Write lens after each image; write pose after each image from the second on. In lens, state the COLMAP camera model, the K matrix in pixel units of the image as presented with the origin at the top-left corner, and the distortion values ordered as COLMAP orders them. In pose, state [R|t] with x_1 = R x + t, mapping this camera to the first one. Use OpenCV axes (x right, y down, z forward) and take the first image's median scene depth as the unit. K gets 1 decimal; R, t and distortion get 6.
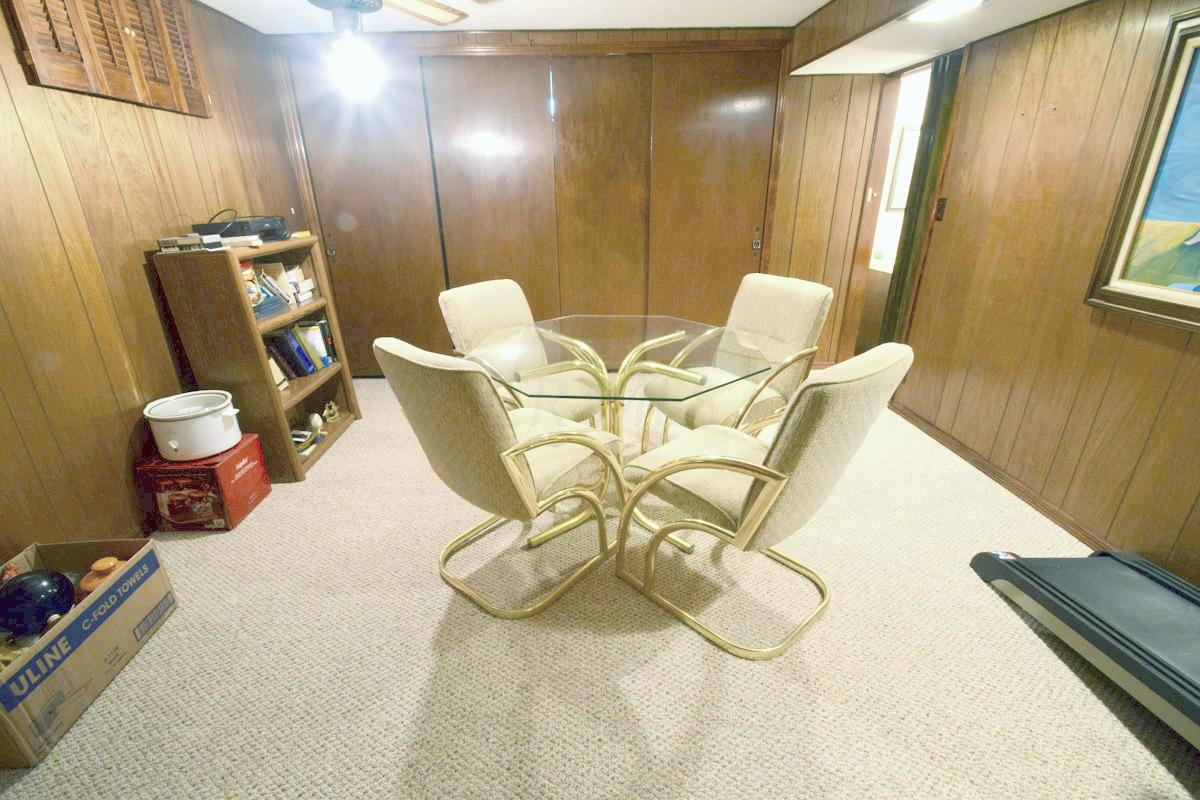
lens RADIAL K [[535.3, 0, 585.8], [0, 535.3, 405.4], [0, 0, 1]] dist [0.020936, -0.021396]
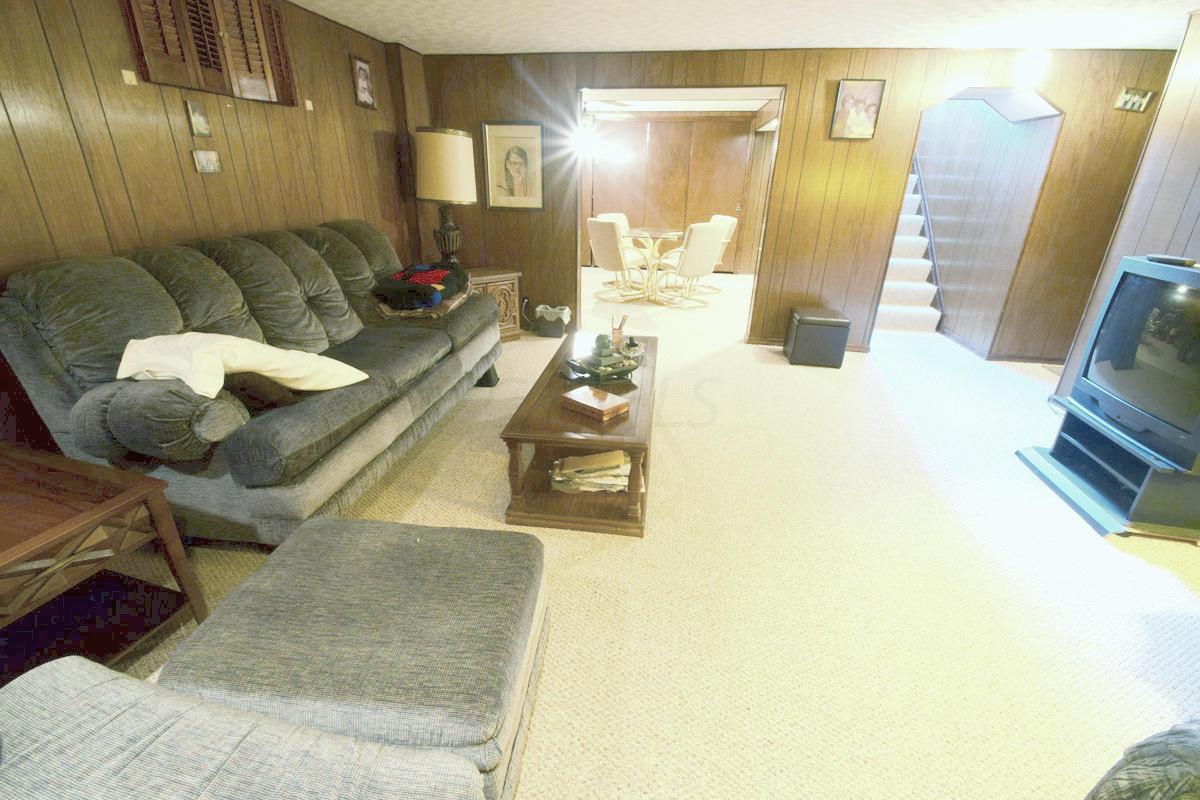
lens RADIAL K [[535.3, 0, 585.8], [0, 535.3, 405.4], [0, 0, 1]] dist [0.020936, -0.021396]
pose [[0.981945, 0.103504, -0.158341, 0.163900], [-0.099895, 0.994527, 0.030603, 0.540249], [0.160642, -0.014233, 0.986910, -1.386855]]
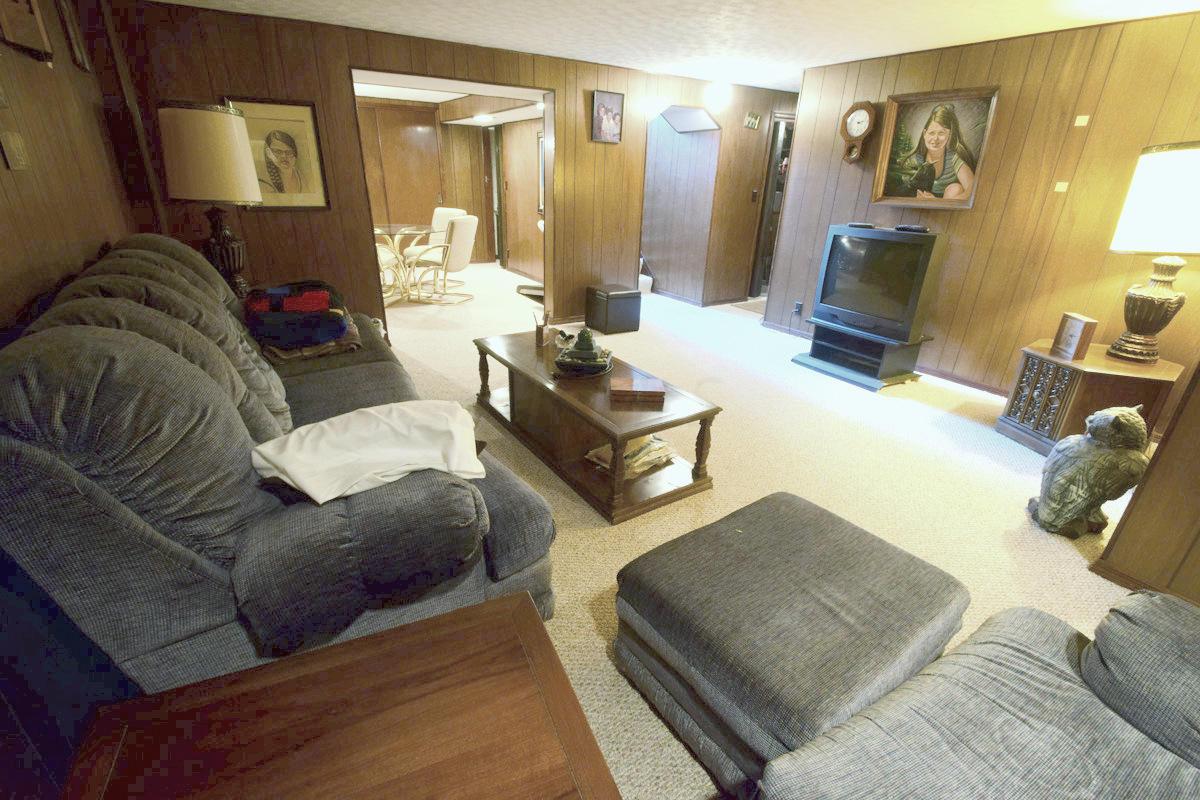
lens RADIAL K [[535.3, 0, 585.8], [0, 535.3, 405.4], [0, 0, 1]] dist [0.020936, -0.021396]
pose [[0.858644, -0.164513, 0.485454, -0.404501], [0.150728, 0.986259, 0.067629, 0.516841], [-0.489910, 0.015102, 0.871642, -1.310569]]
